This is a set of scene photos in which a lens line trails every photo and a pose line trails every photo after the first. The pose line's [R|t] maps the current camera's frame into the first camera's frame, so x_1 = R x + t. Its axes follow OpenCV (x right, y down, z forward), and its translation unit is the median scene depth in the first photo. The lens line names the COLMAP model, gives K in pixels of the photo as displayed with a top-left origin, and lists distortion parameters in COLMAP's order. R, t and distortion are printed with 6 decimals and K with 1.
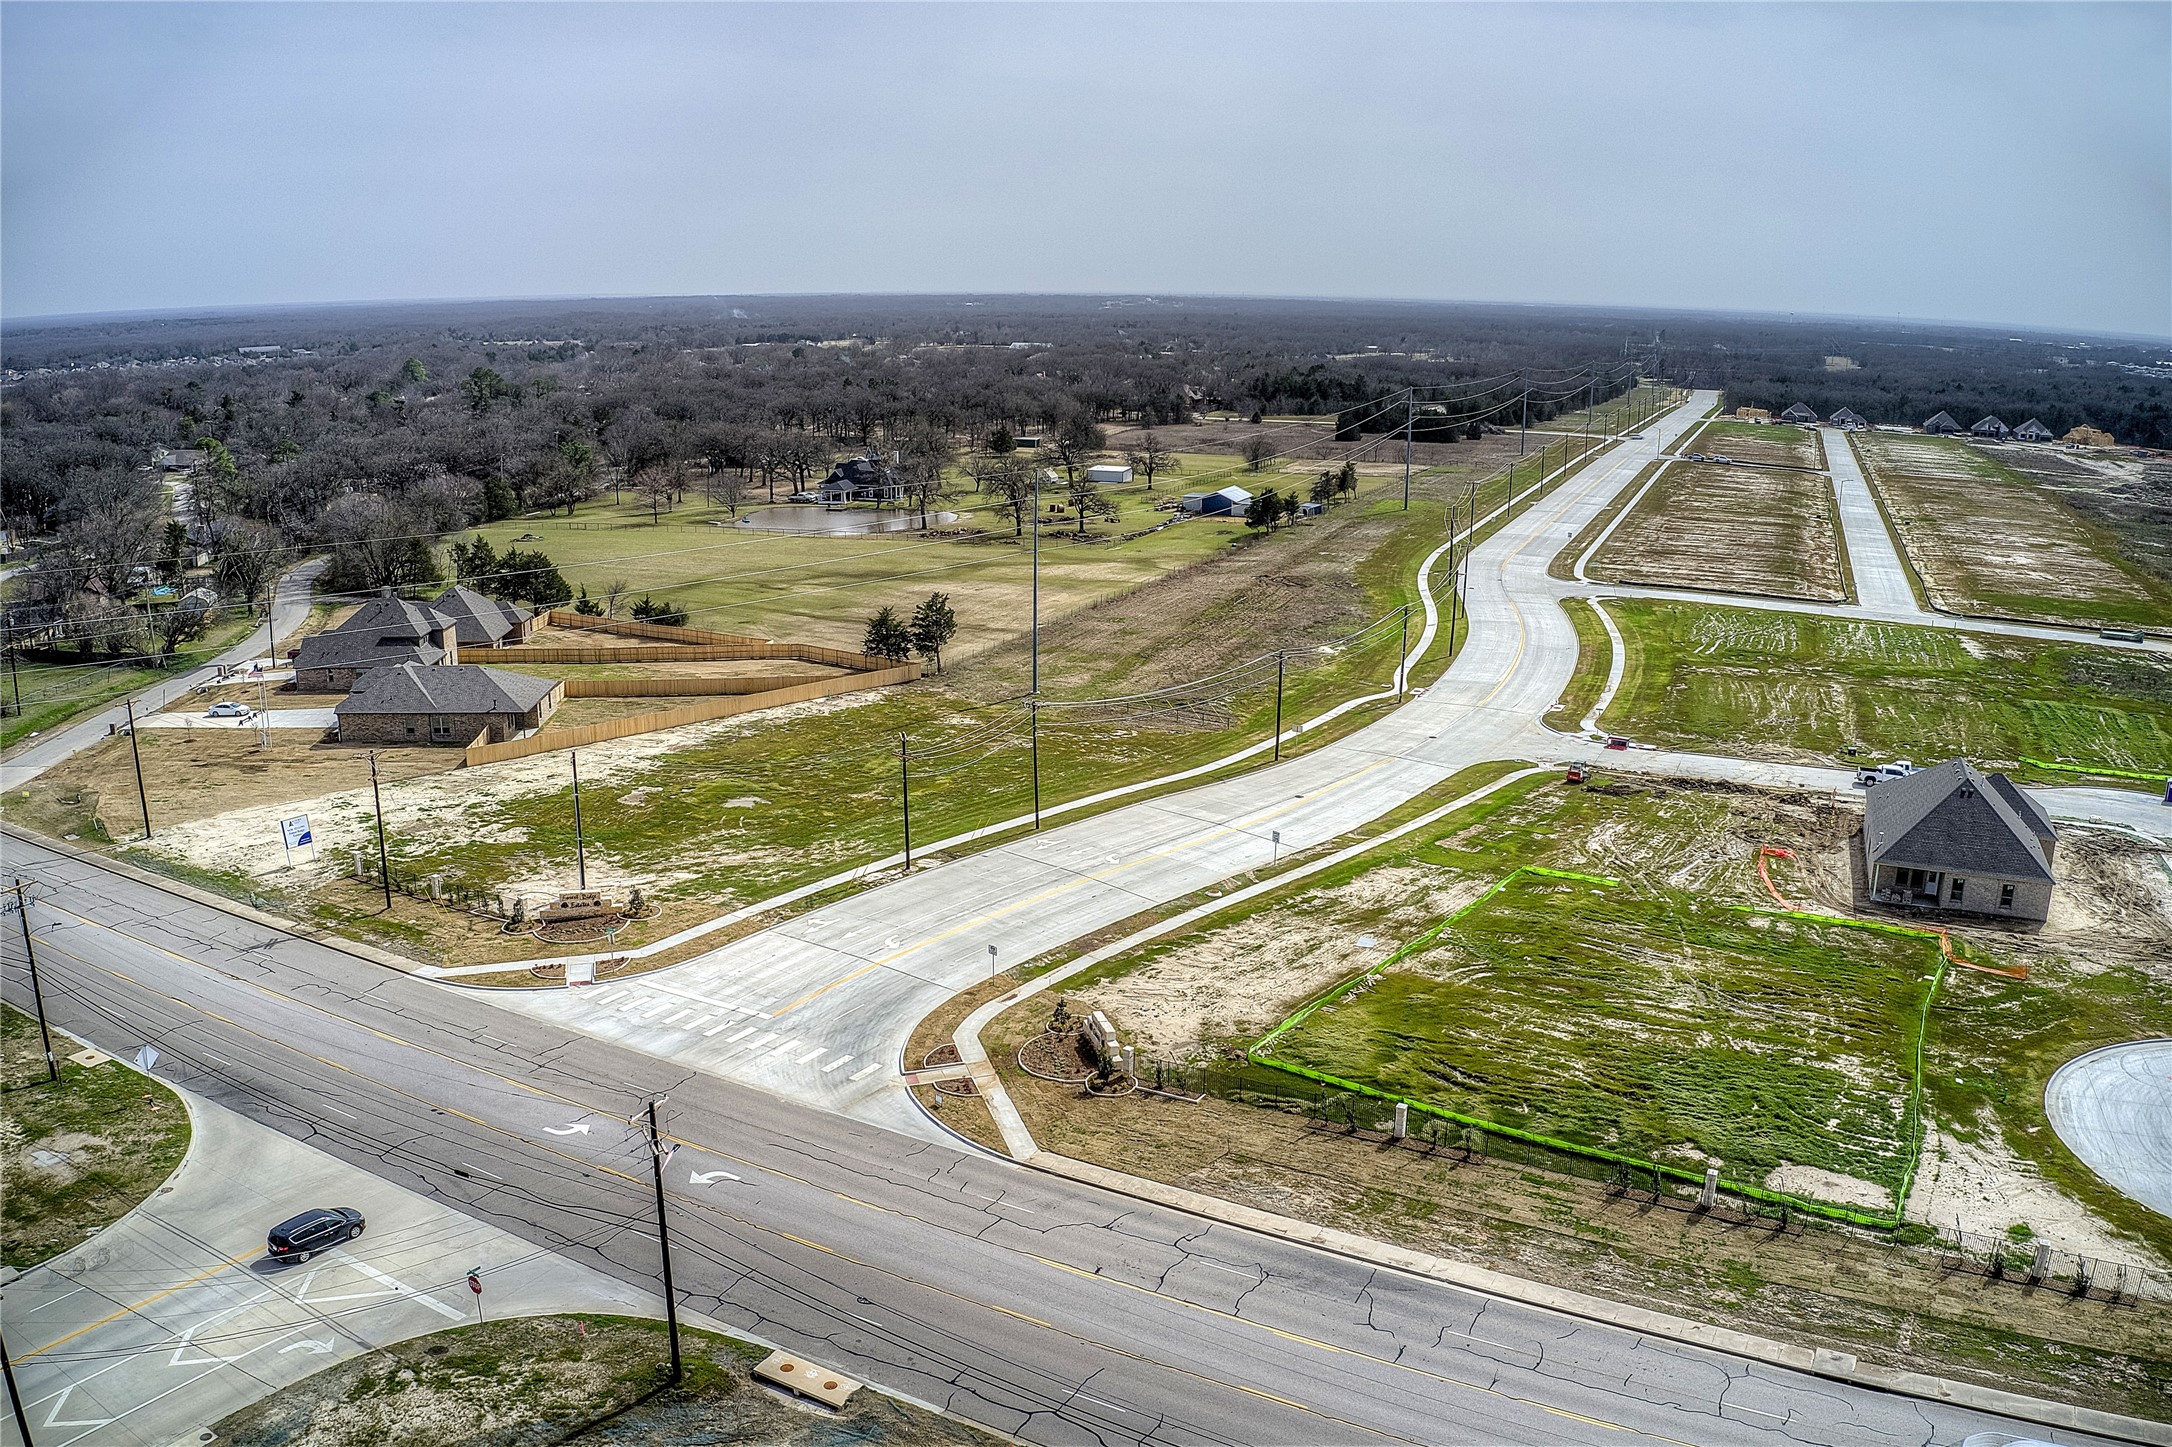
lens RADIAL K [[1714.7, 0, 1079.8], [0, 1714.7, 717.7], [0, 0, 1]] dist [-0.189830, 0.040599]
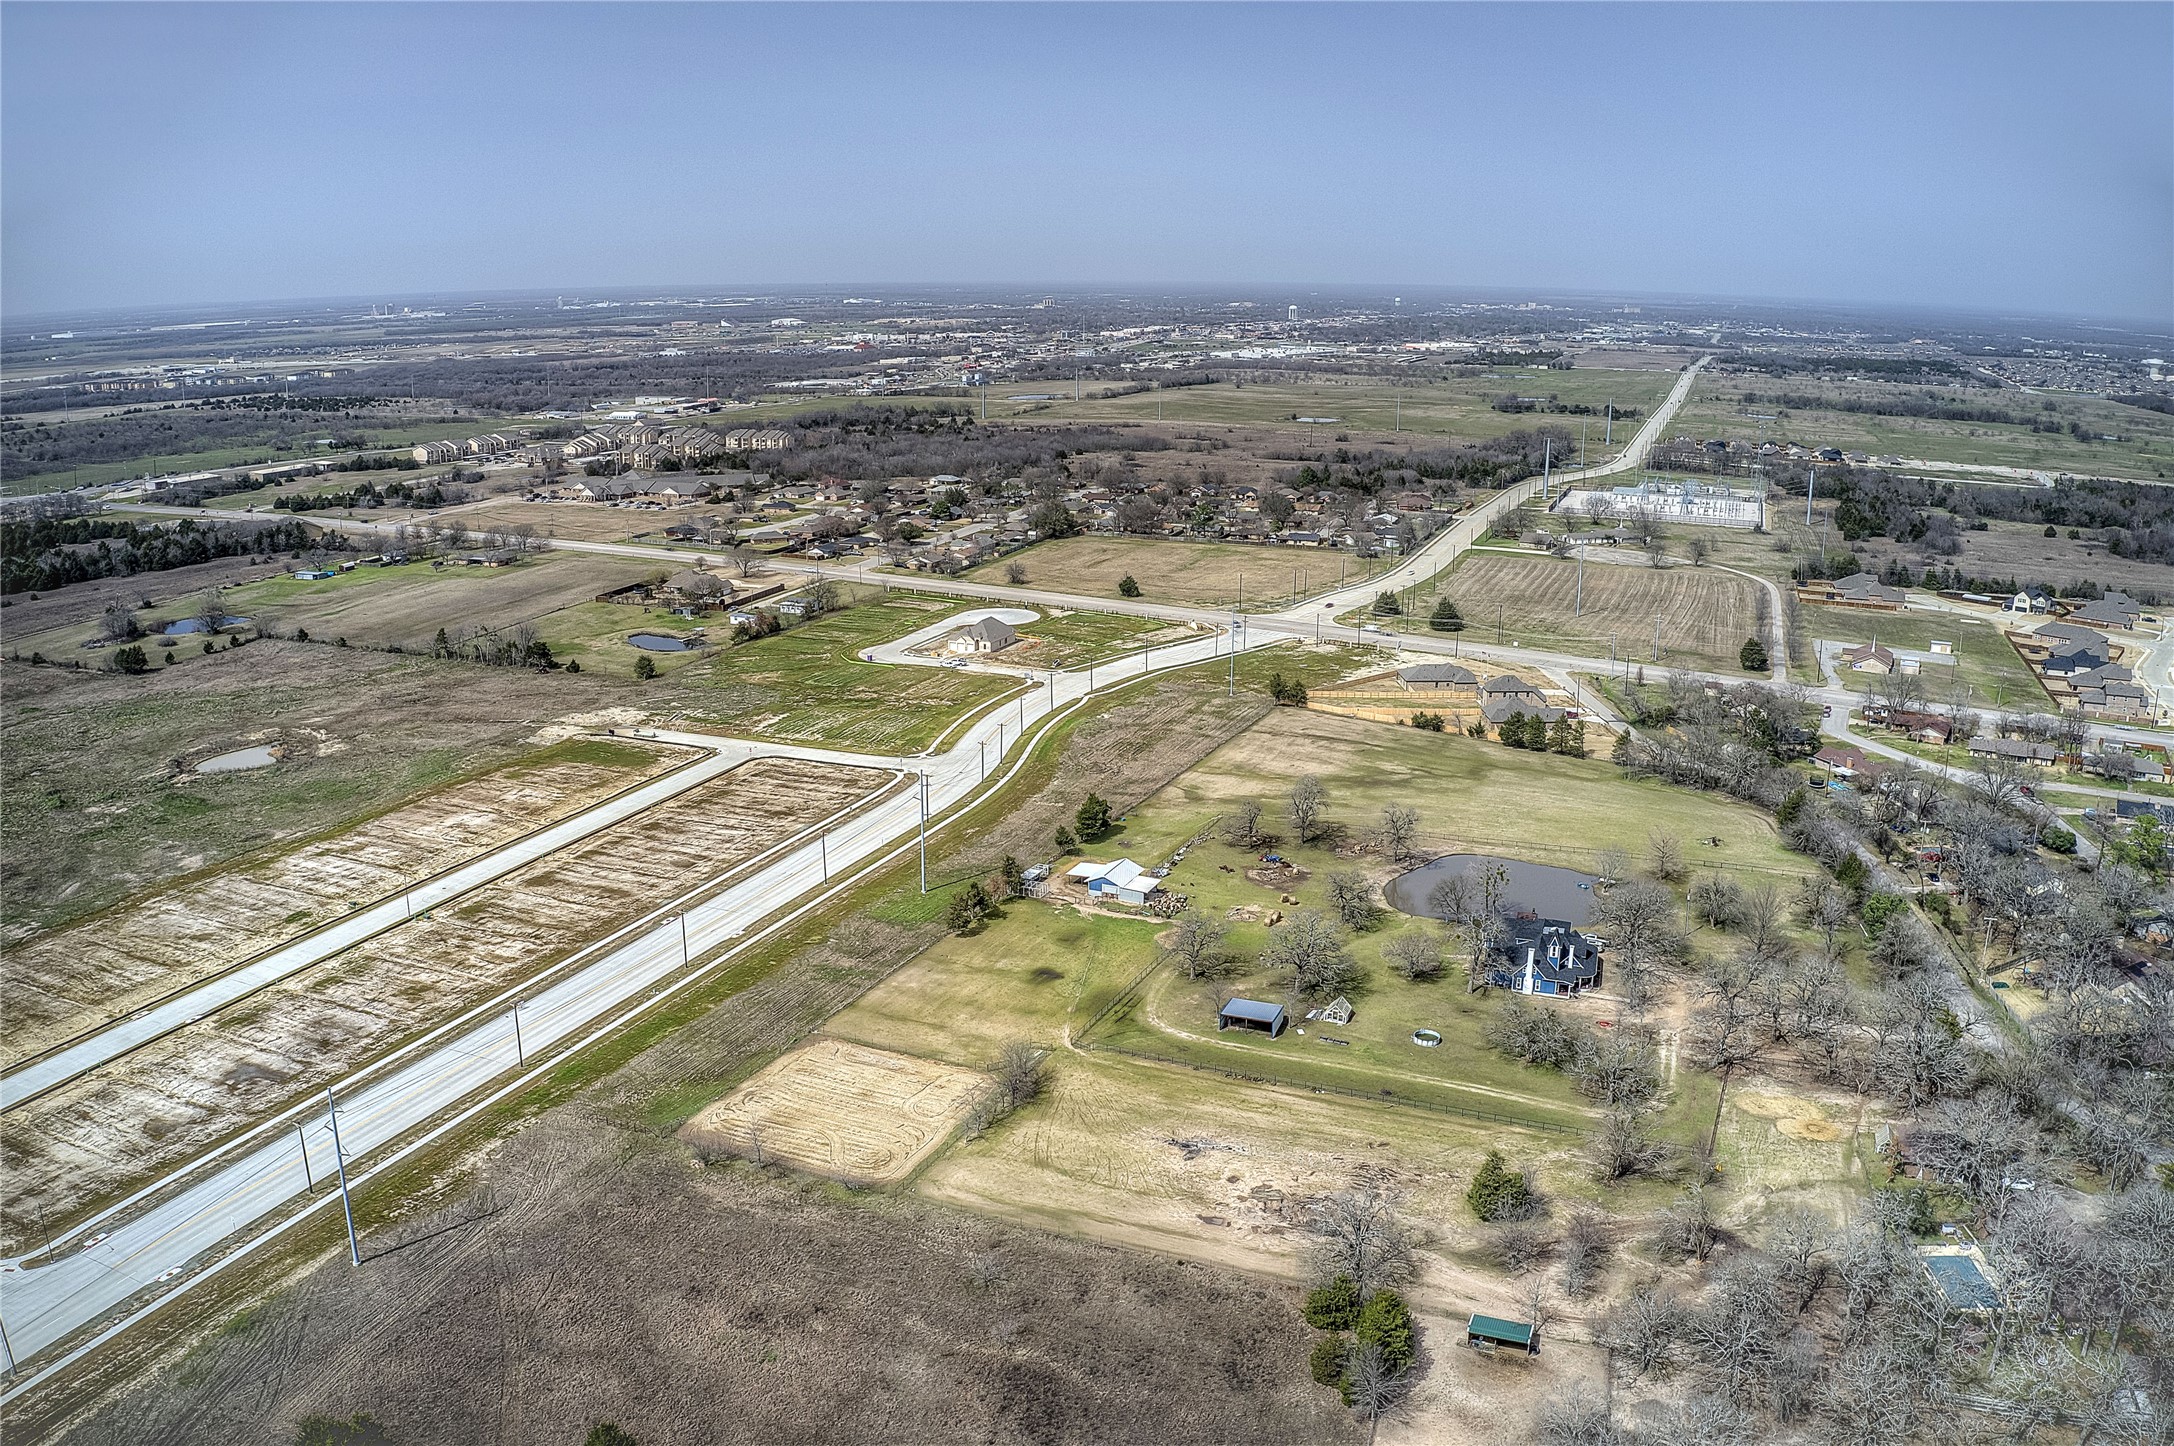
lens RADIAL K [[1718.4, 0, 1082.0], [0, 1718.4, 719.2], [0, 0, 1]] dist [-0.187603, 0.039696]
pose [[-0.999867, -0.011951, 0.011125, 0.231646], [-0.005022, 0.873403, 0.486972, -1.689783], [-0.015536, 0.486852, -0.873346, 4.465869]]
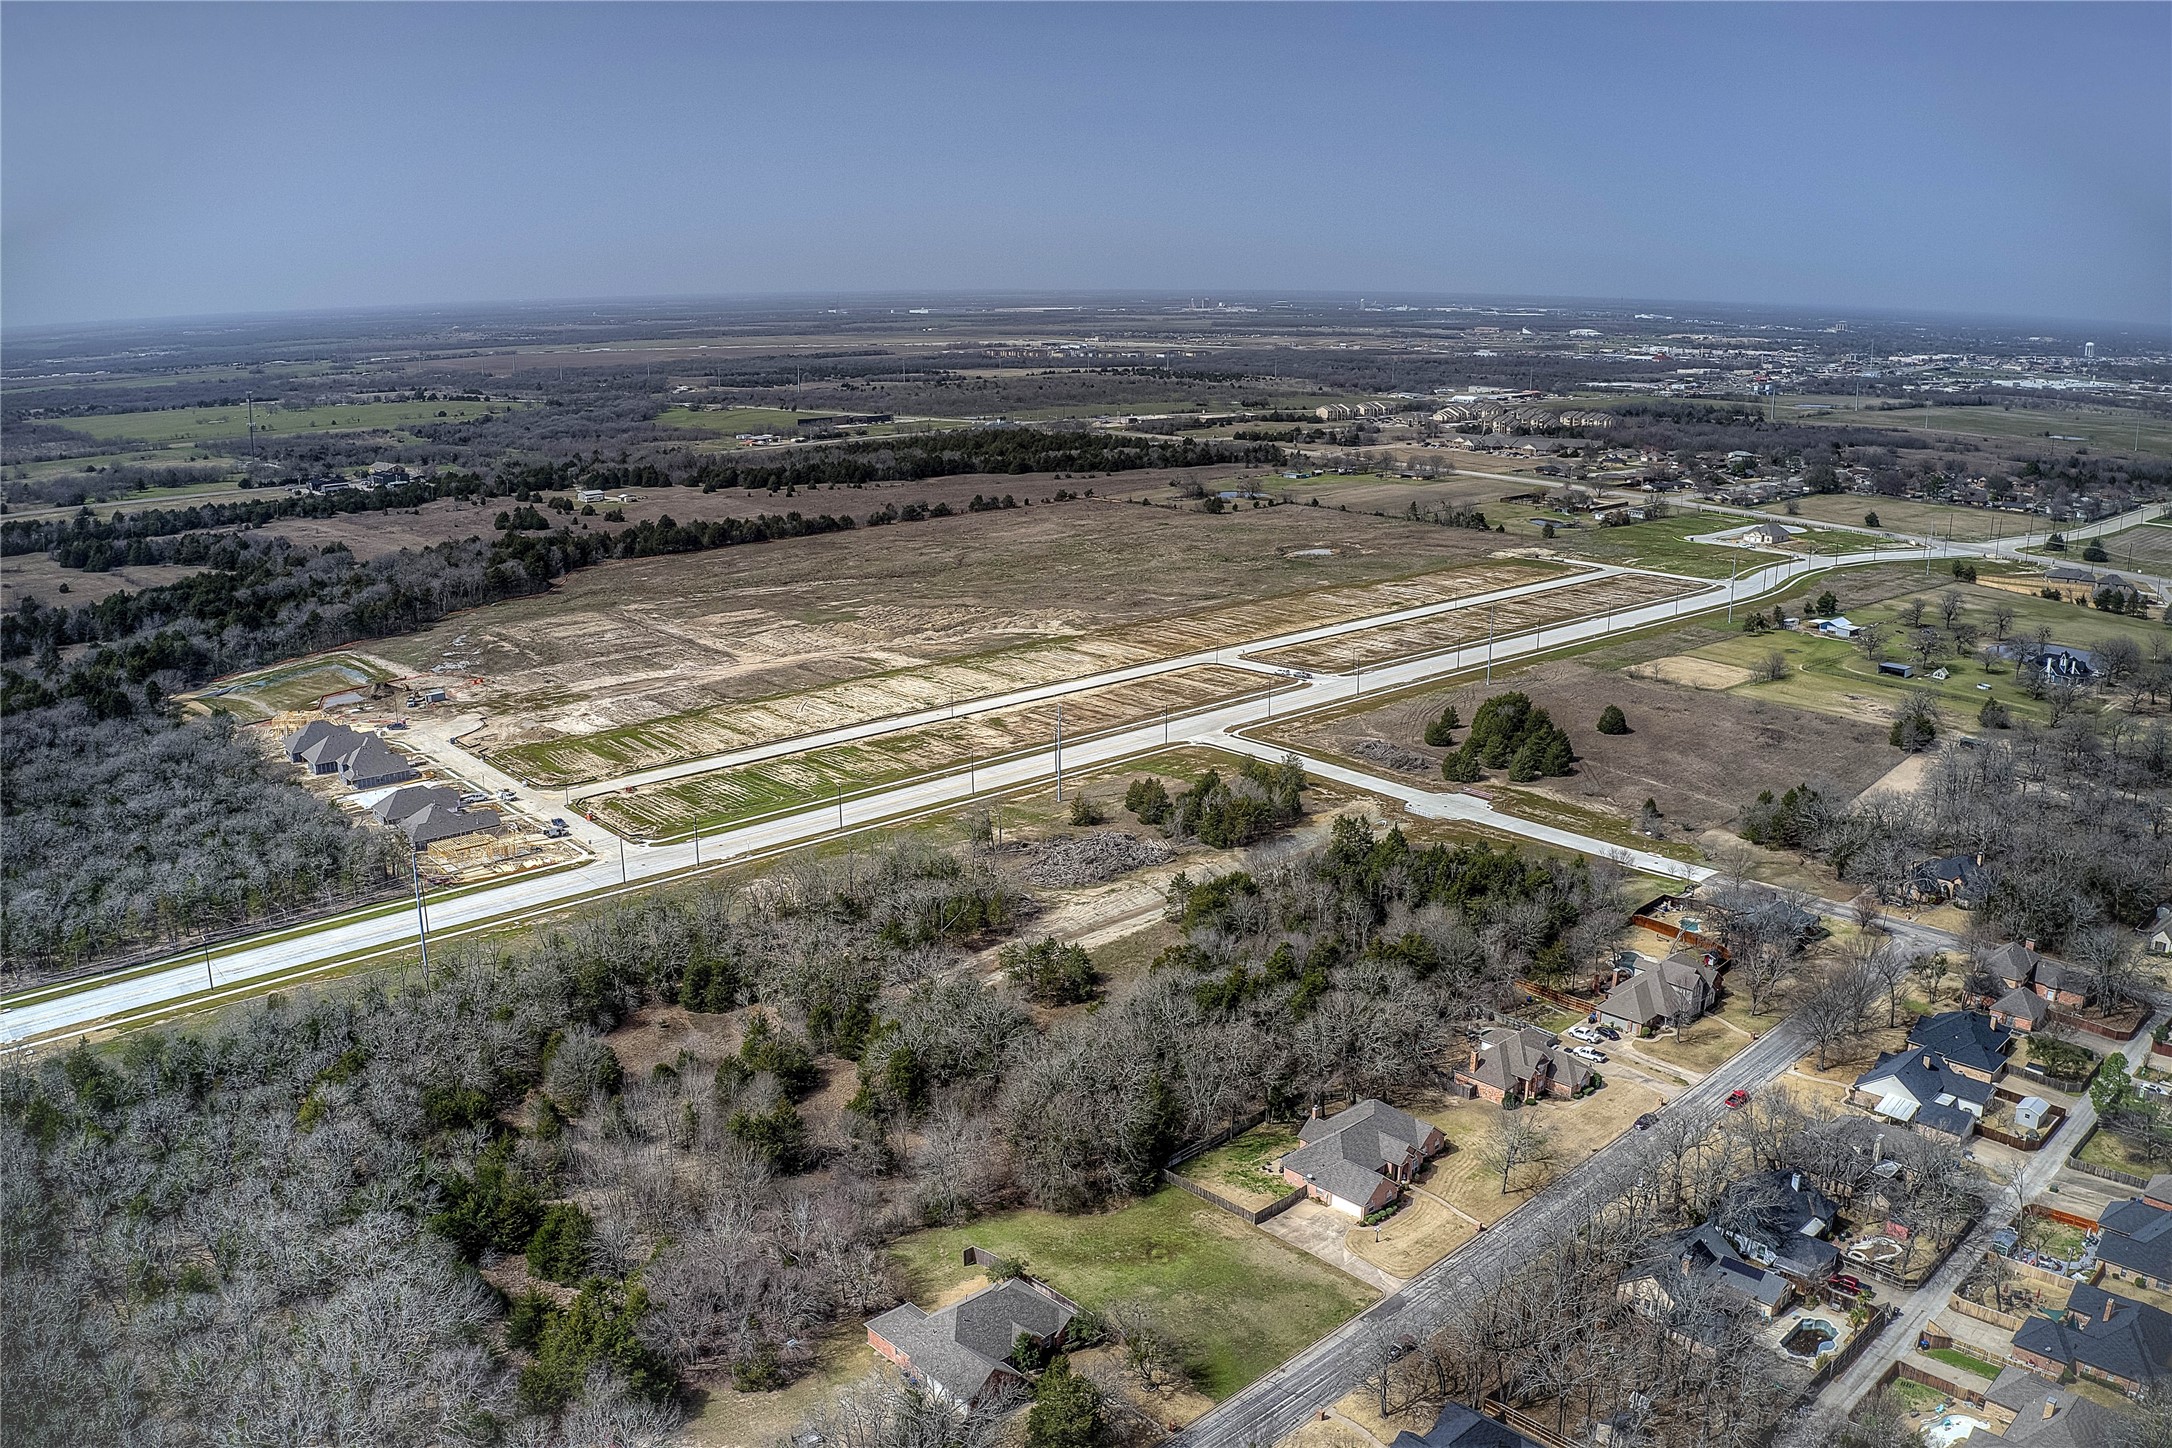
lens RADIAL K [[1714.7, 0, 1079.8], [0, 1714.7, 718.2], [0, 0, 1]] dist [-0.189830, 0.040599]
pose [[-0.895968, -0.116968, 0.428439, 0.105521], [0.105237, 0.881305, 0.460681, -2.268009], [-0.431471, 0.457843, -0.777311, 6.716122]]
